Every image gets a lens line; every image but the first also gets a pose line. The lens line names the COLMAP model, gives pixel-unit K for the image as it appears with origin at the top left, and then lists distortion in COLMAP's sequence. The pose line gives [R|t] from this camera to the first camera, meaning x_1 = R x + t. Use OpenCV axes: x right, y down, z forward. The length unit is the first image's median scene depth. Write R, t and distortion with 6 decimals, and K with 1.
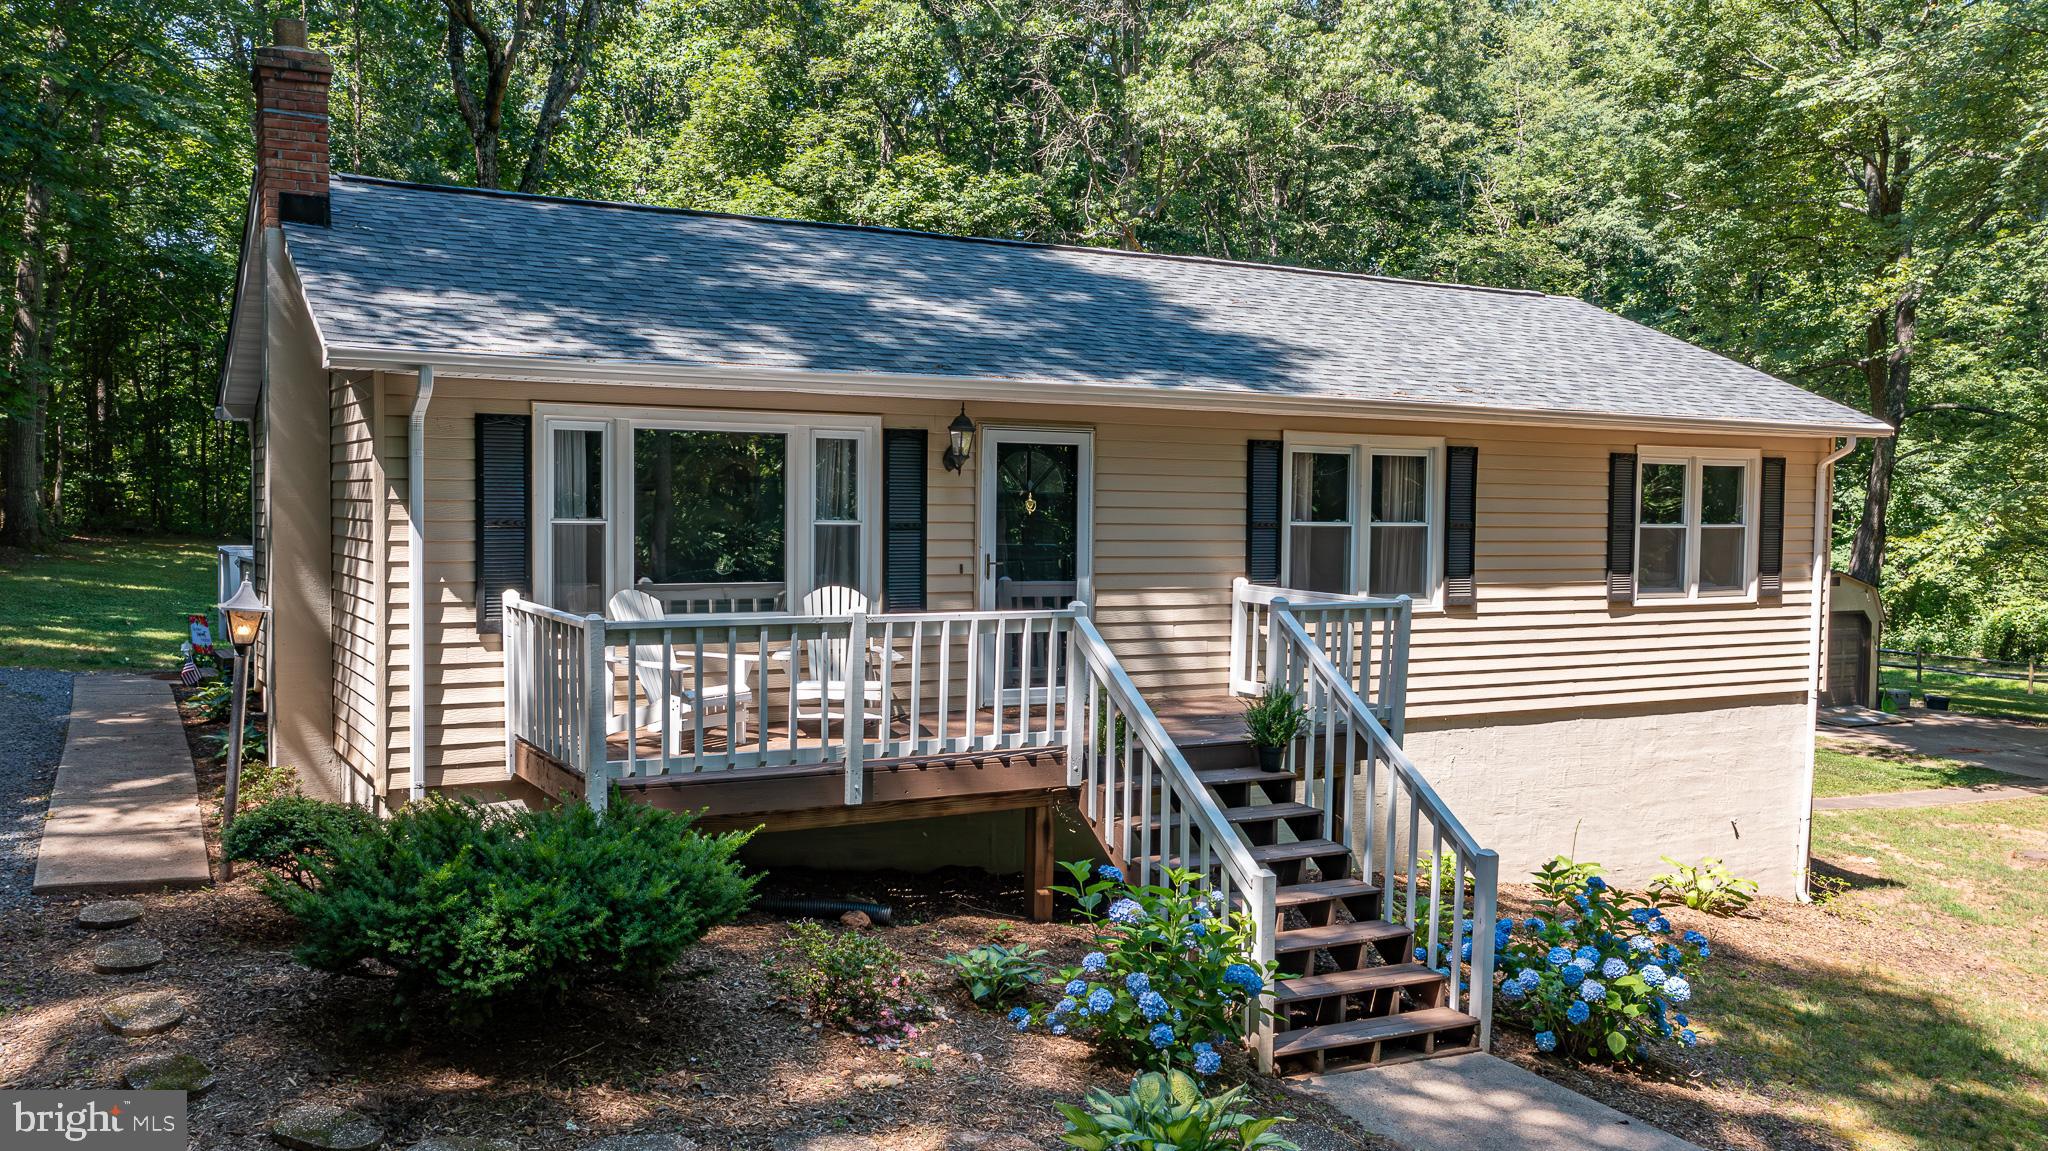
lens RADIAL K [[1680.6, 0, 1024.0], [0, 1680.6, 575.5], [0, 0, 1]] dist [-0.010001, -0.007152]
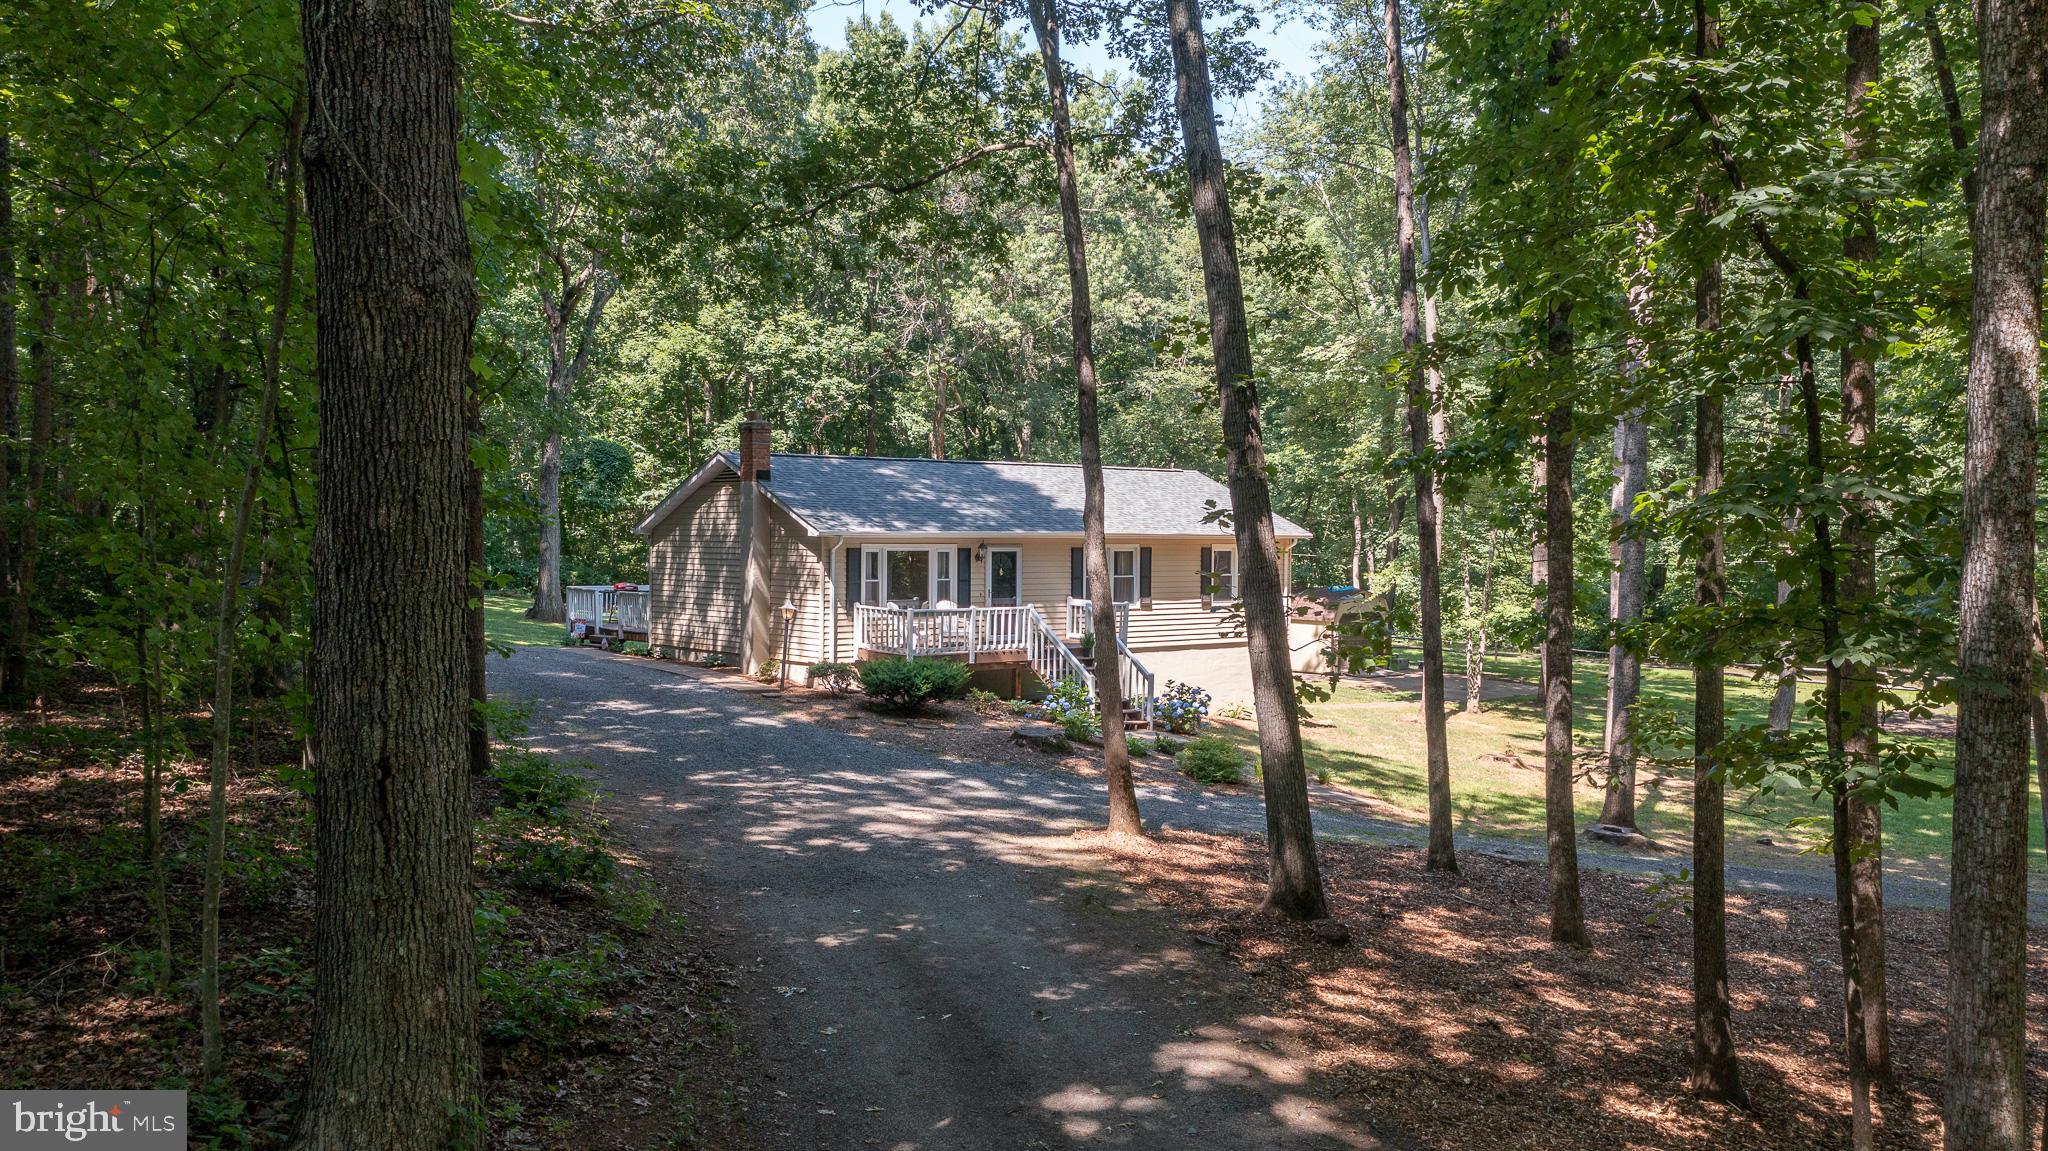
lens RADIAL K [[1680.6, 0, 1024.0], [0, 1680.6, 575.5], [0, 0, 1]] dist [-0.010001, -0.007152]
pose [[0.985495, -0.008695, 0.169481, -0.389656], [0.010934, 0.999865, -0.012282, 0.000010], [-0.169351, 0.013957, 0.985457, -1.624832]]
